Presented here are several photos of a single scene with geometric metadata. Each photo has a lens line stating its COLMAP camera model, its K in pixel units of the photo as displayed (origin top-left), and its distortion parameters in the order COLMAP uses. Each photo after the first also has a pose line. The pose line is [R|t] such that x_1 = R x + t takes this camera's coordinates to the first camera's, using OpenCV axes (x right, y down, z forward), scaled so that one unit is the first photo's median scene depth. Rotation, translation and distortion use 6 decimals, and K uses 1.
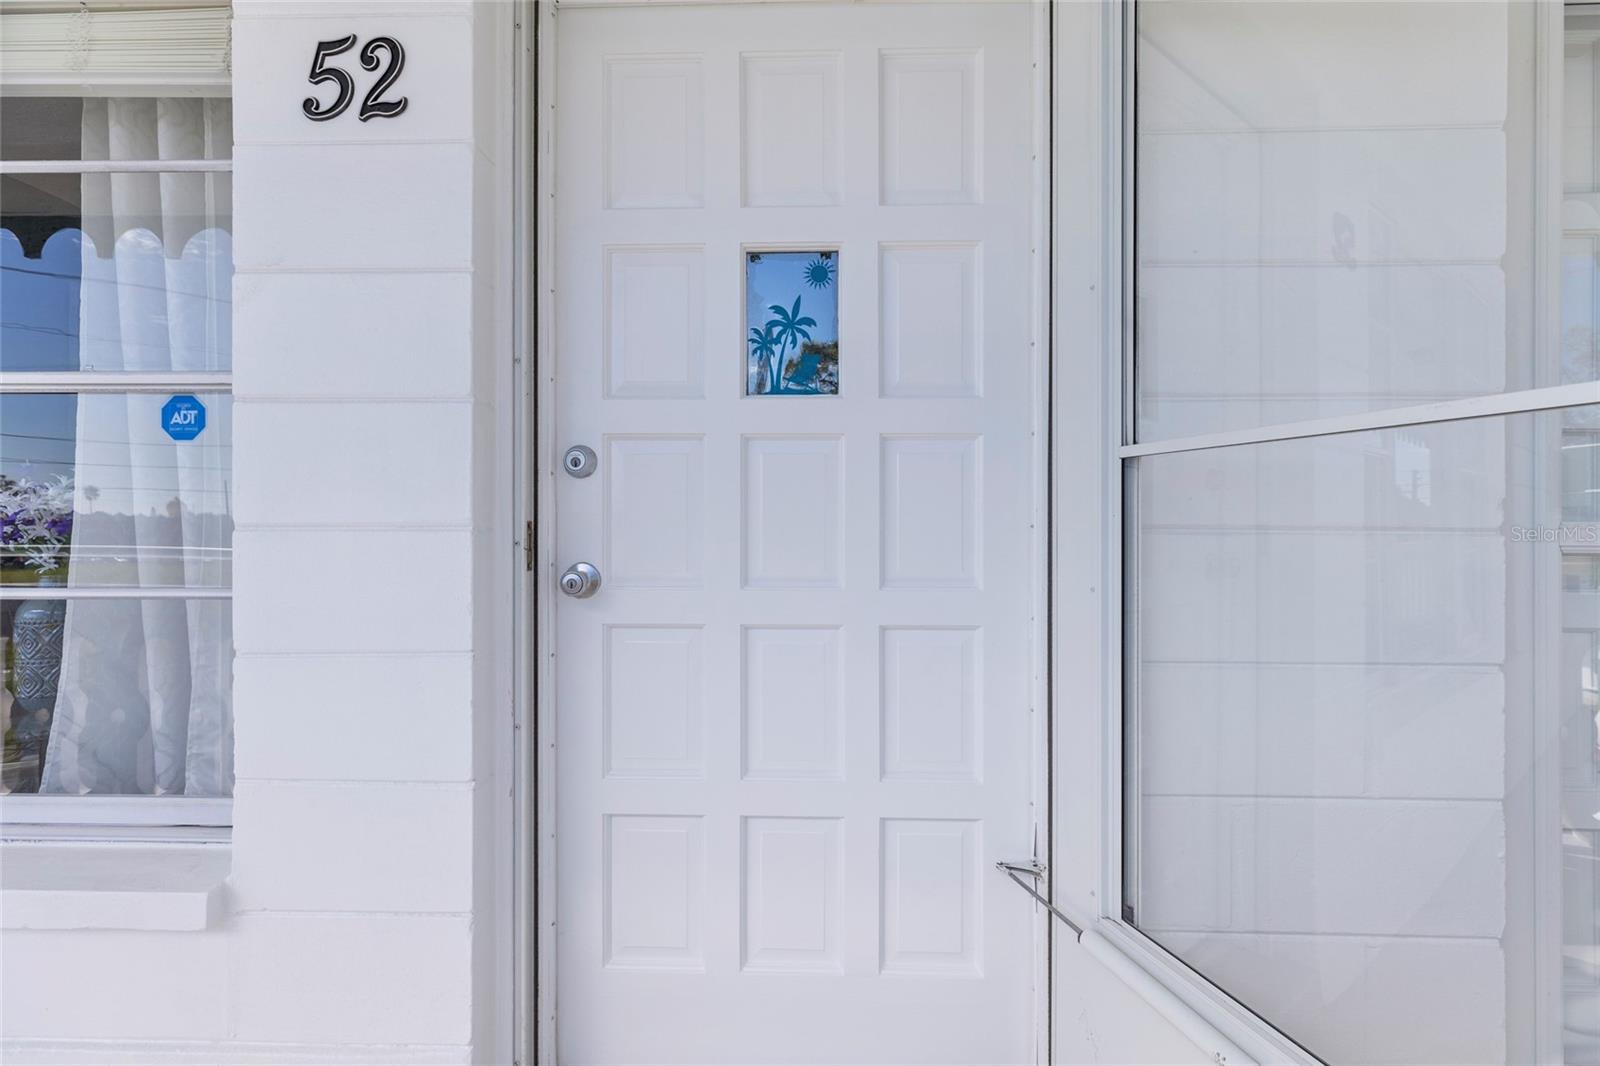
lens RADIAL K [[720.7, 0, 802.0], [0, 720.7, 521.4], [0, 0, 1]] dist [0.001015, 0.000018]
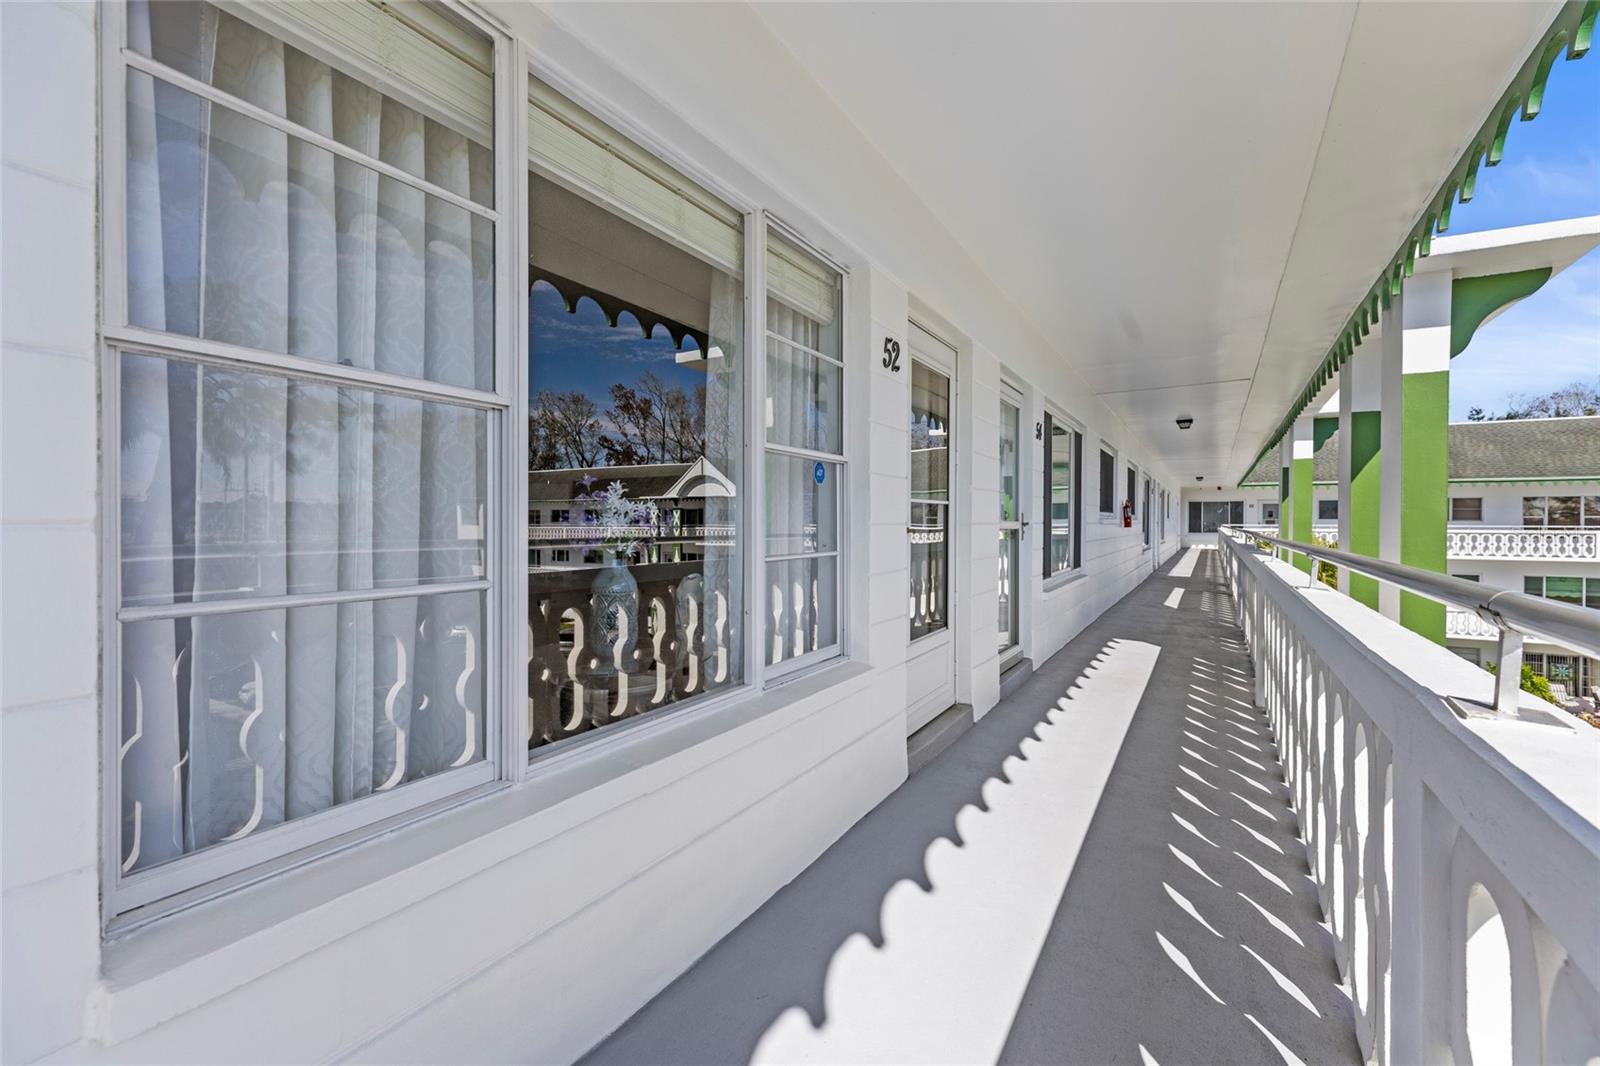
lens RADIAL K [[717.7, 0, 799.3], [0, 717.7, 528.2], [0, 0, 1]] dist [0.003387, 0.000342]
pose [[0.476482, -0.008706, 0.879141, -2.668956], [-0.009708, 0.999838, 0.015163, -0.013205], [-0.879131, -0.015759, 0.476320, 0.031045]]
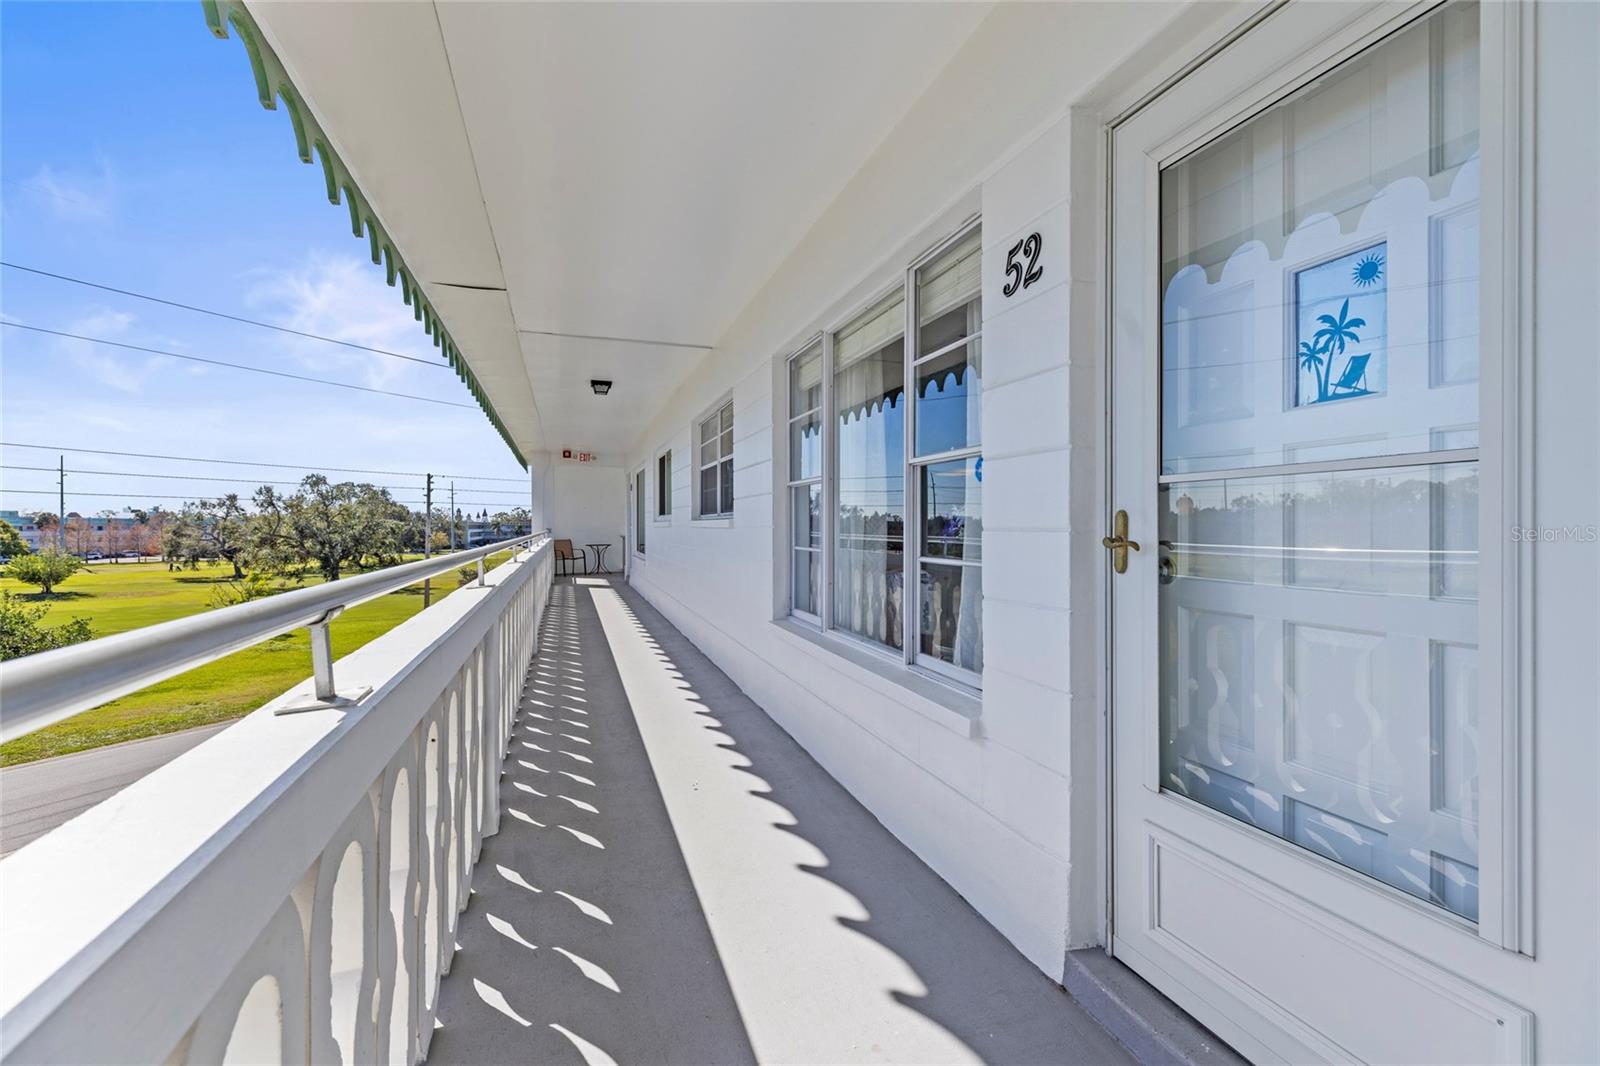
lens RADIAL K [[720.7, 0, 802.0], [0, 720.7, 521.4], [0, 0, 1]] dist [0.001015, 0.000018]
pose [[0.334414, -0.007583, -0.942396, 0.689748], [0.007732, 0.999956, -0.005303, -0.004987], [0.942394, -0.005513, 0.334458, -0.050403]]
